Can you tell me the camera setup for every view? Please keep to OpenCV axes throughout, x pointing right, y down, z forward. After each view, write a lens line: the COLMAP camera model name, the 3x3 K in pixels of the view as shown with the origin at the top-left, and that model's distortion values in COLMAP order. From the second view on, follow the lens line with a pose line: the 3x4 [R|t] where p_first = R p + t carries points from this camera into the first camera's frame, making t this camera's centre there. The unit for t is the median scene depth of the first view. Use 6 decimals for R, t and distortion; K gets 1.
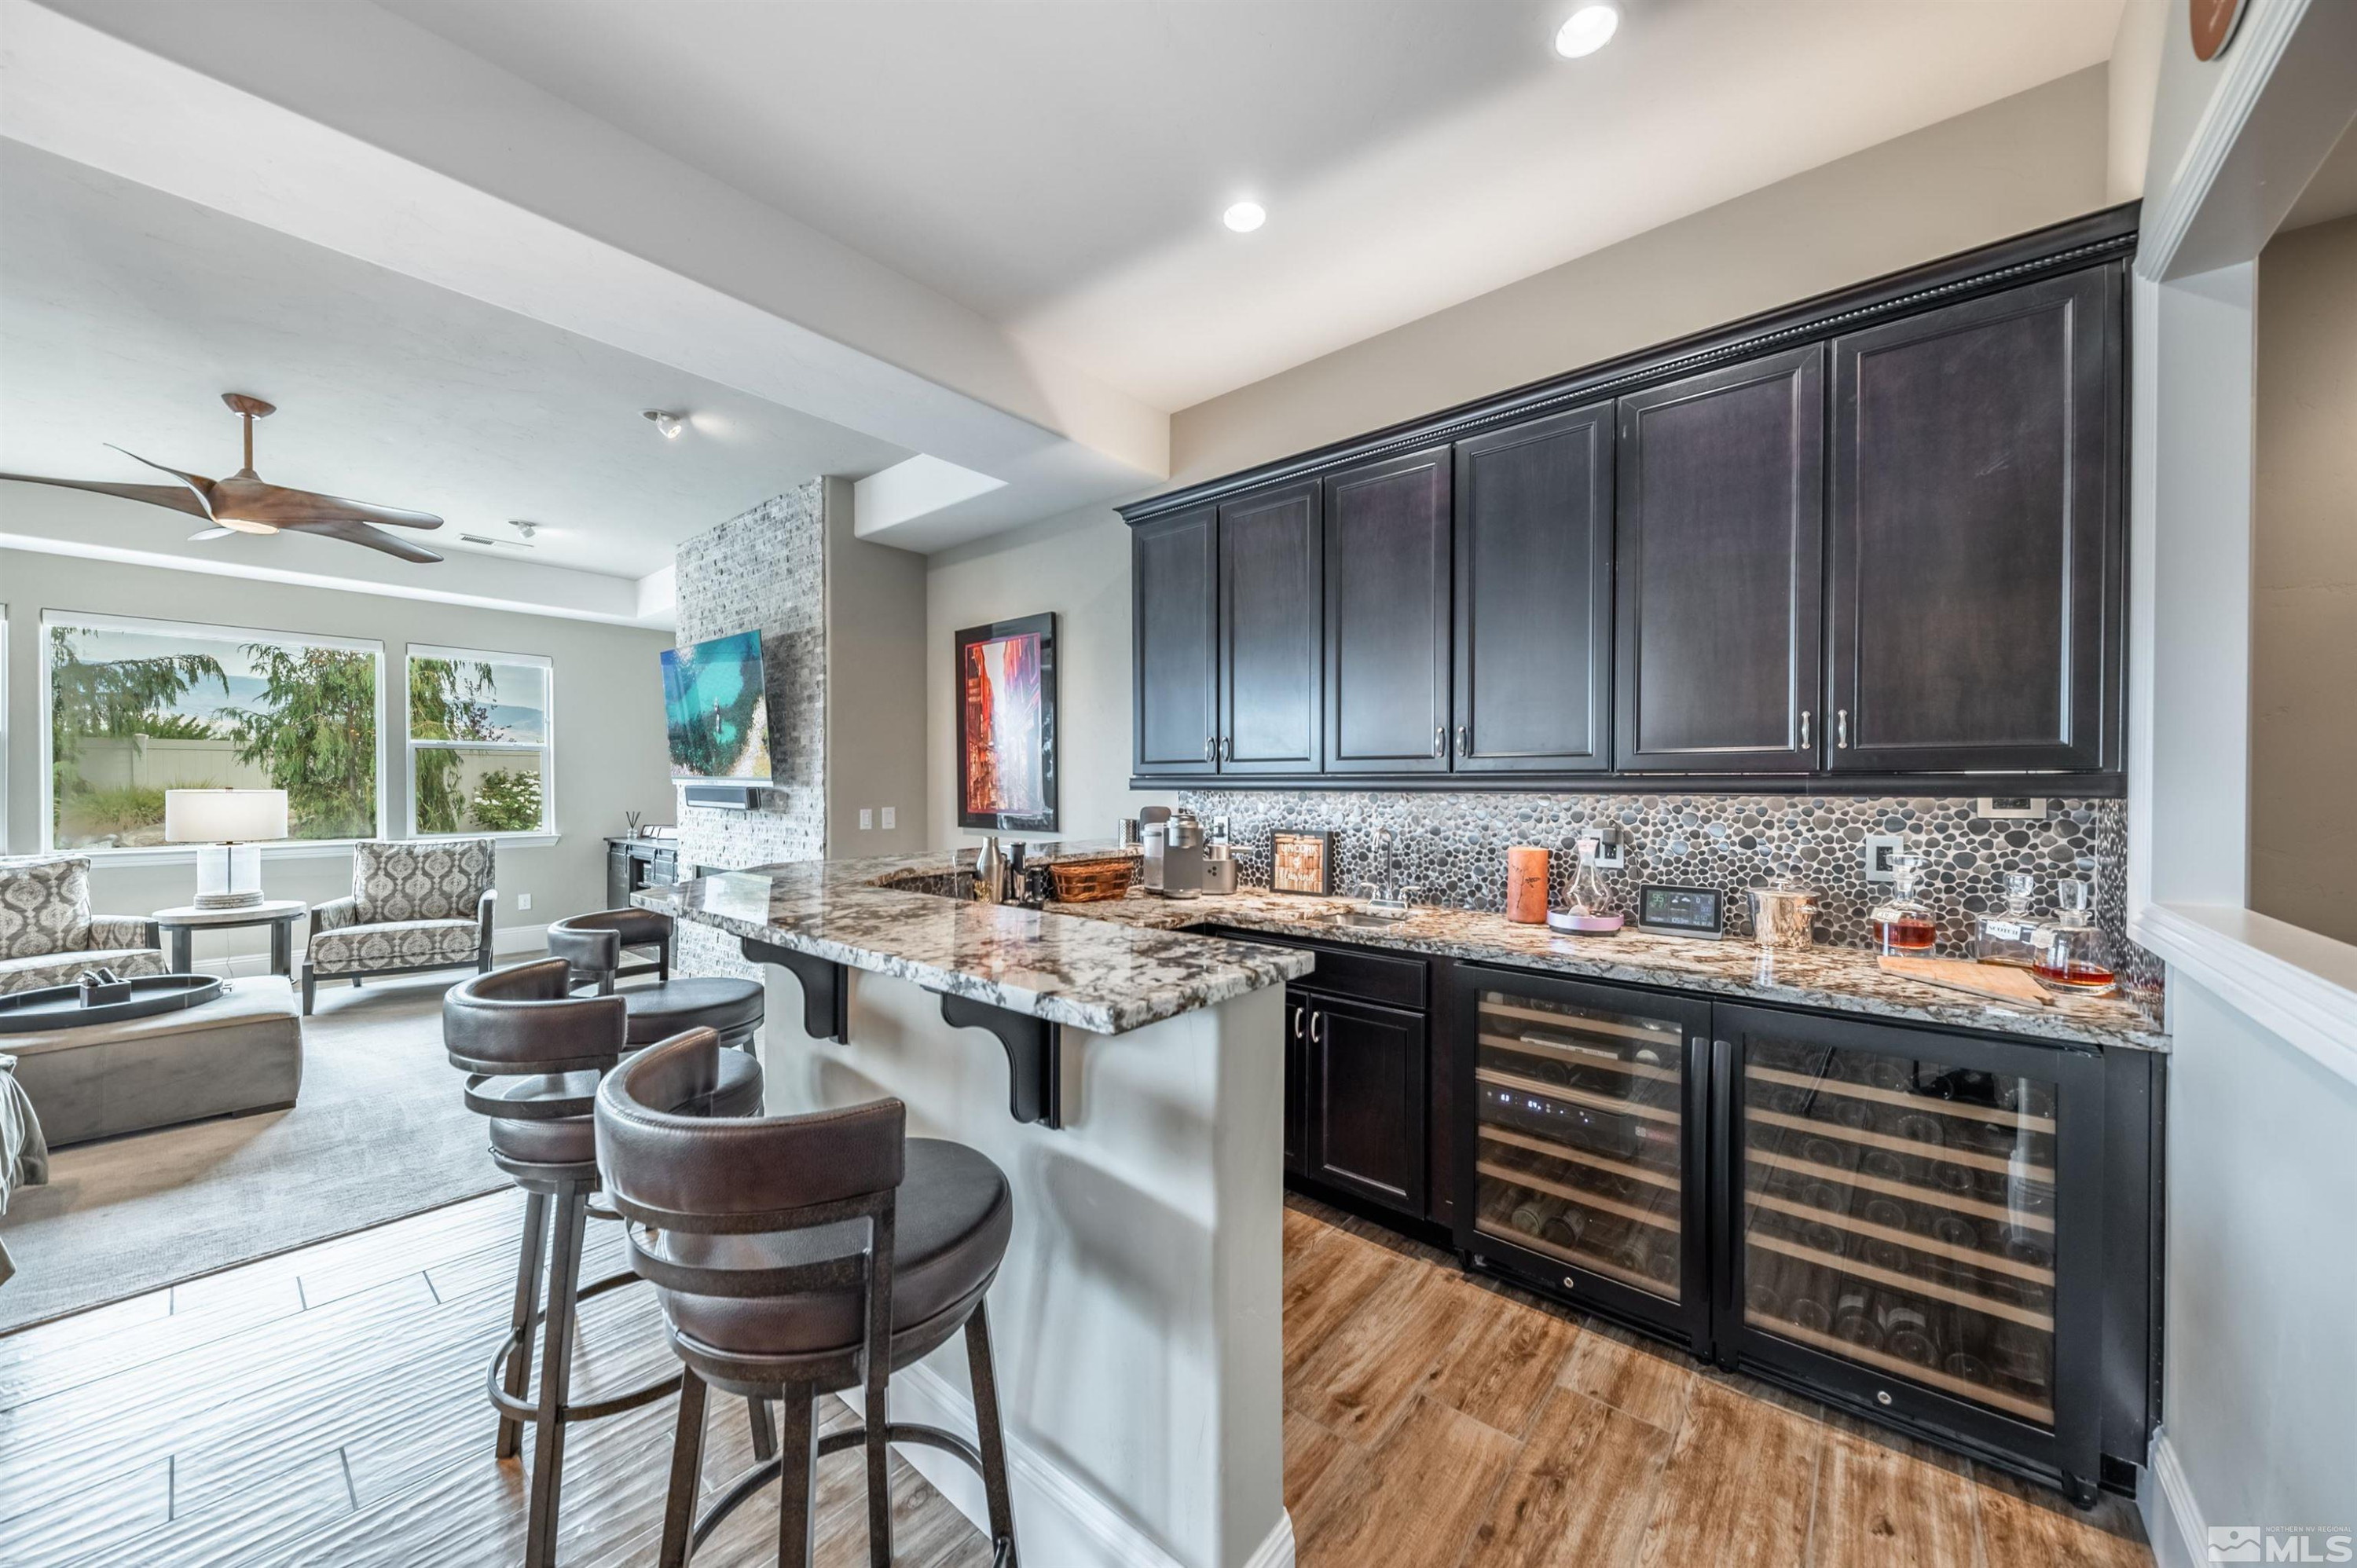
lens RADIAL K [[830.3, 0, 1173.0], [0, 830.3, 790.2], [0, 0, 1]] dist [0.016811, -0.005978]
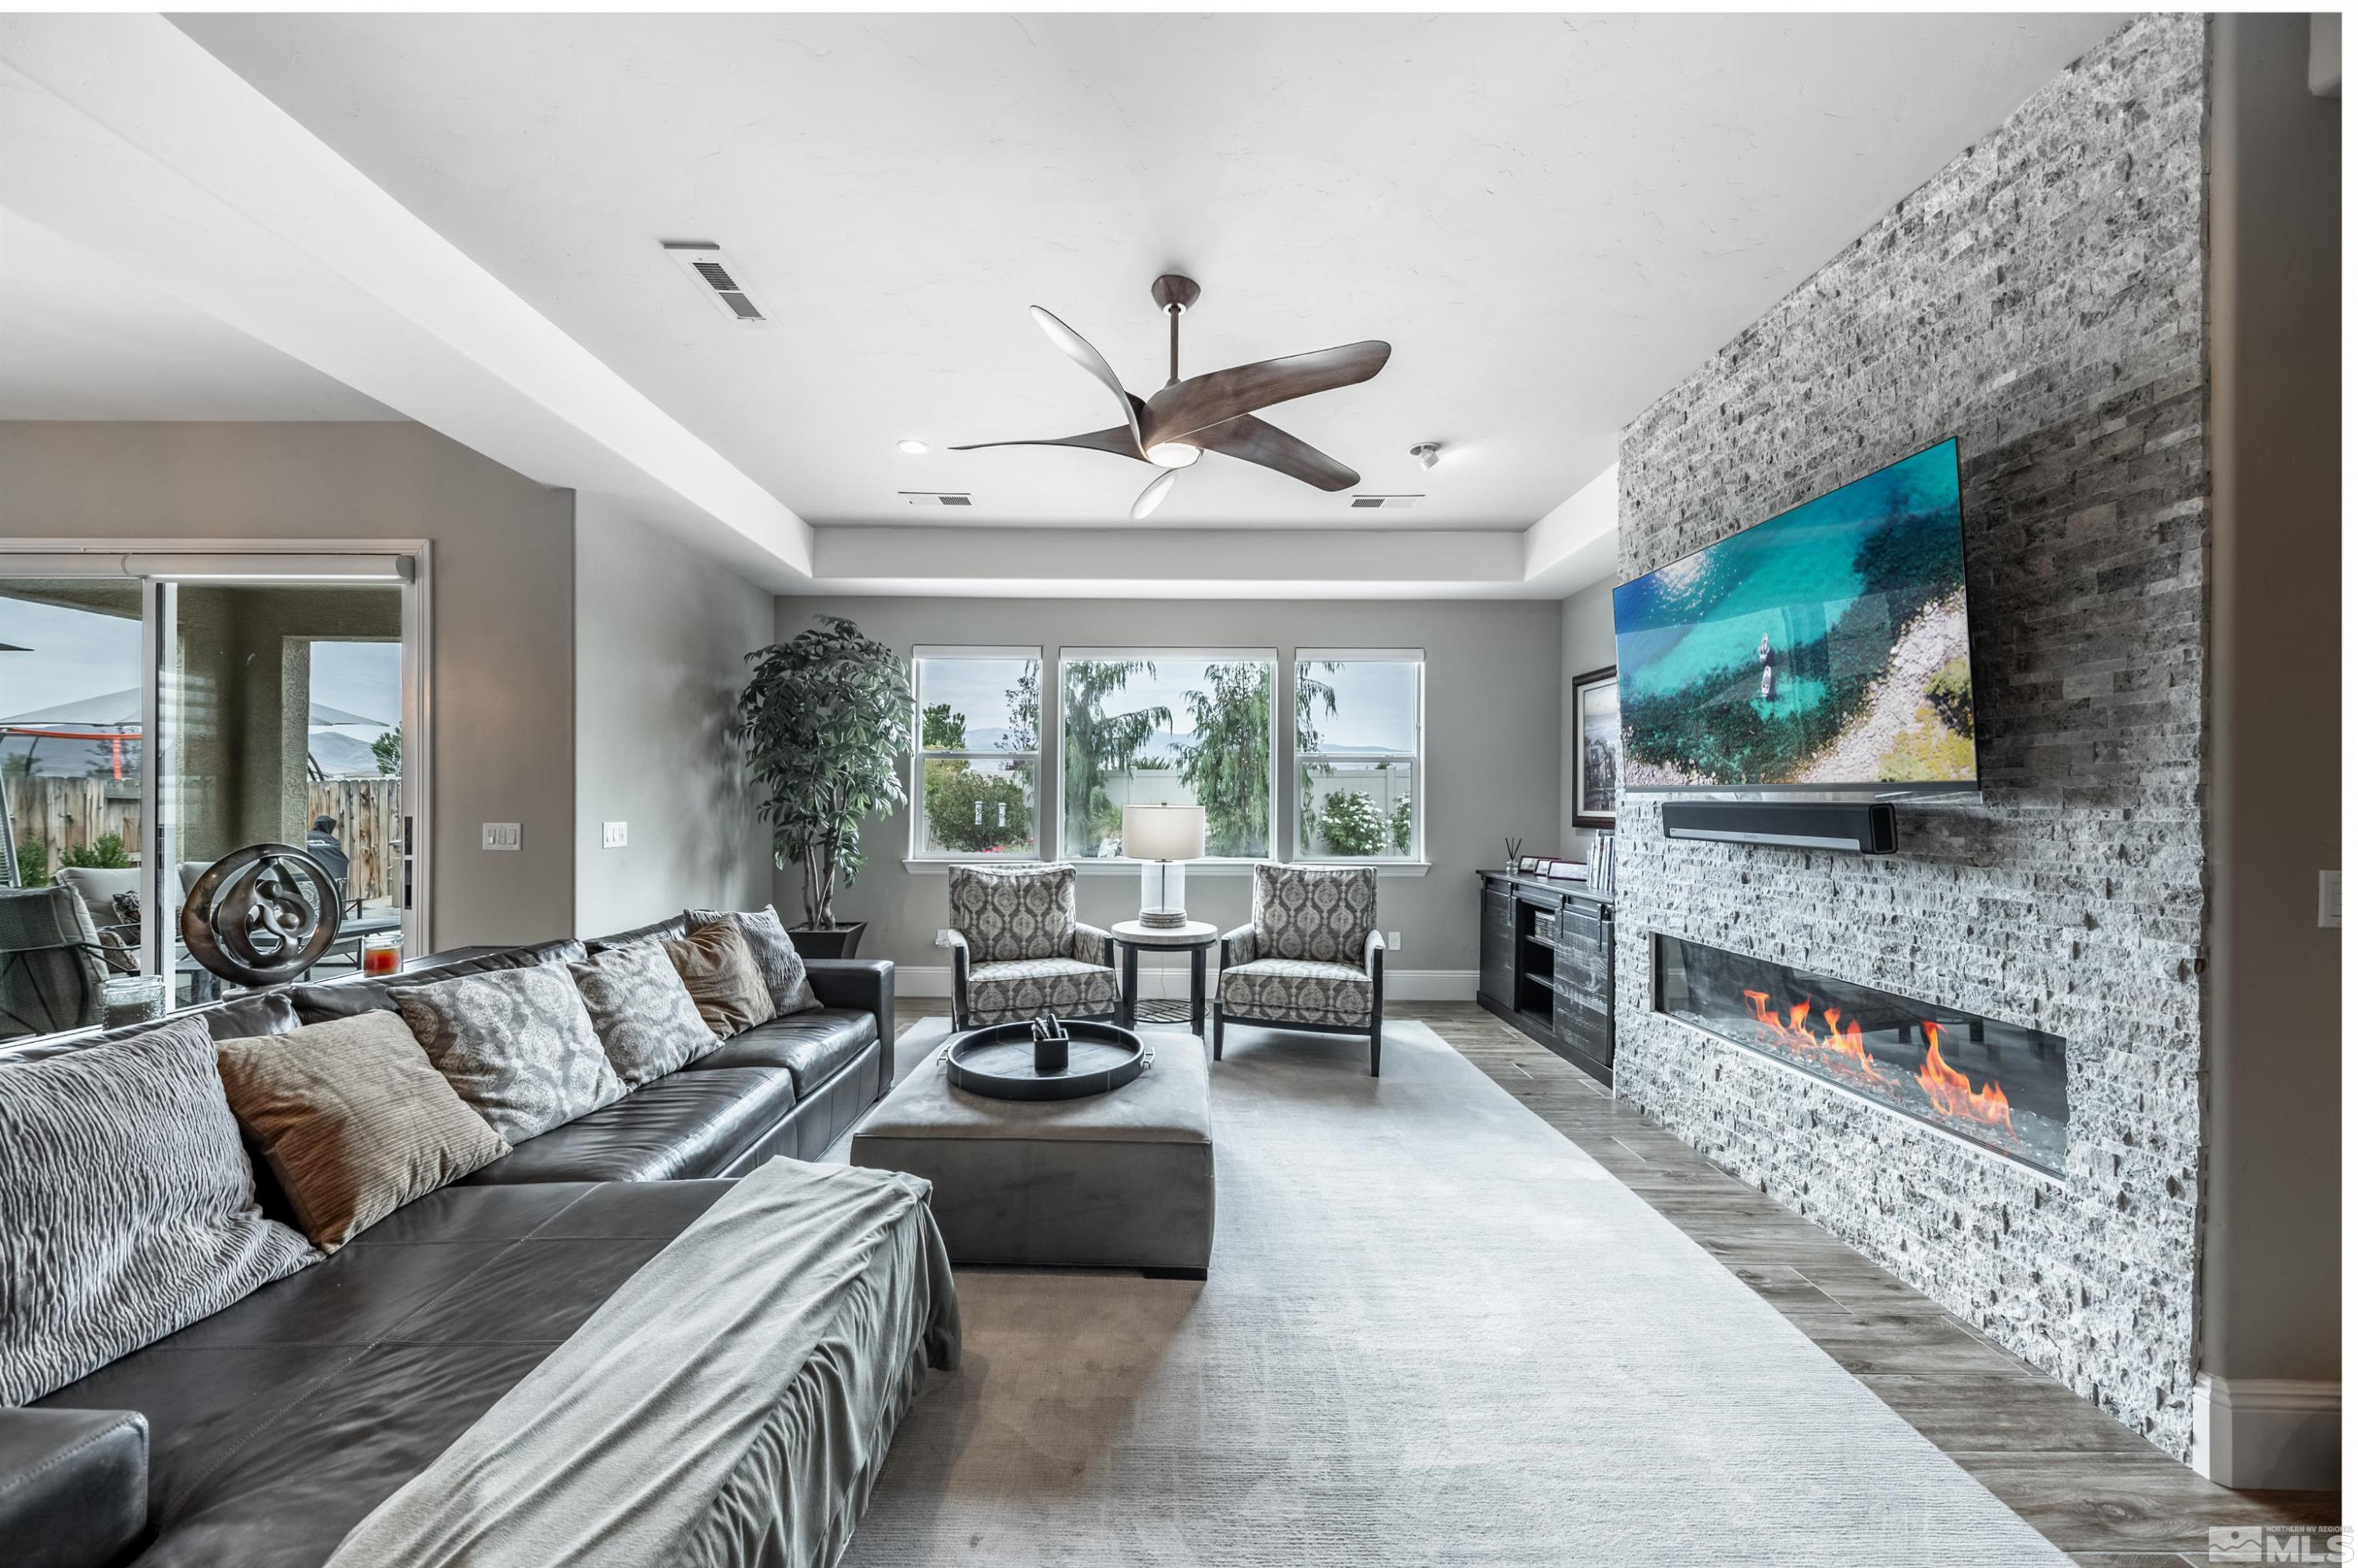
lens RADIAL K [[817.5, 0, 1159.5], [0, 817.5, 802.9], [0, 0, 1]] dist [0.014773, -0.005629]
pose [[0.645932, 0.003030, -0.763389, -0.410734], [-0.012087, 0.999907, -0.006258, 0.002821], [0.763299, 0.013269, 0.645909, 0.390863]]
